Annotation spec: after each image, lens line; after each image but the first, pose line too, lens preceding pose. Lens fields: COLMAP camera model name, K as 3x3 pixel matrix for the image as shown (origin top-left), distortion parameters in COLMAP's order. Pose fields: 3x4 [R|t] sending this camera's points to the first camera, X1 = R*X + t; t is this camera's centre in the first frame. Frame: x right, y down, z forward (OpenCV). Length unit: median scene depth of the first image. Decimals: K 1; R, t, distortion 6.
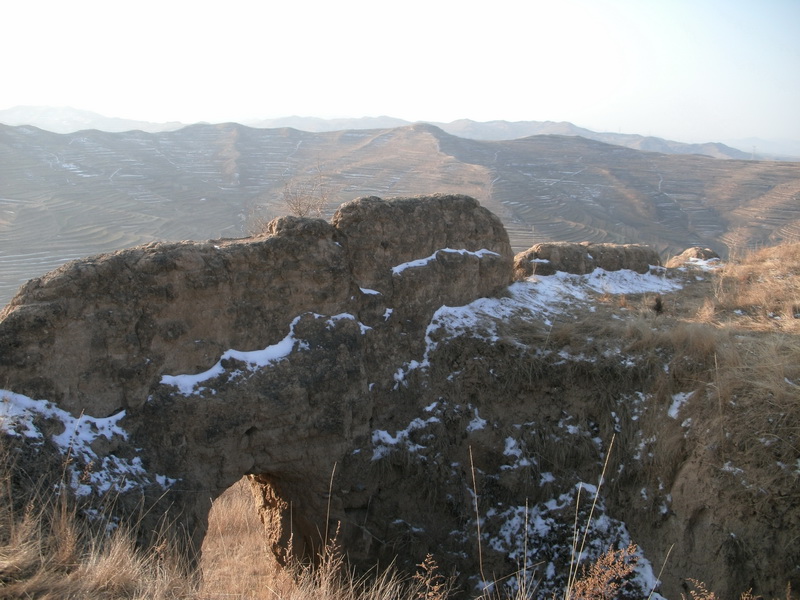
lens RADIAL K [[800.2, 0, 397.0], [0, 800.2, 294.5], [0, 0, 1]] dist [-0.156381, 0.000000]
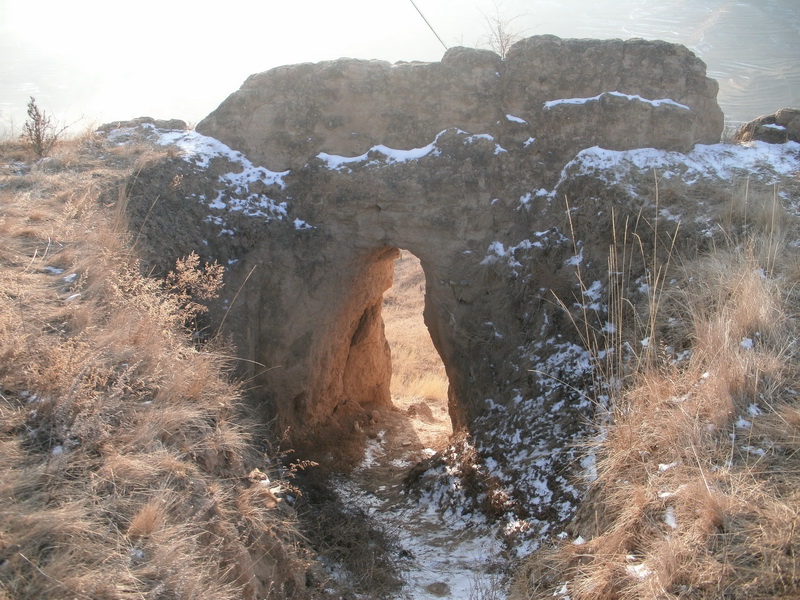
lens RADIAL K [[800.2, 0, 380.2], [0, 800.2, 293.6], [0, 0, 1]] dist [-0.156381, 0.000000]
pose [[0.612754, 0.267376, -0.743668, 0.737256], [-0.142014, 0.962962, 0.229206, 0.004645], [0.777409, -0.034835, 0.628030, 0.154587]]
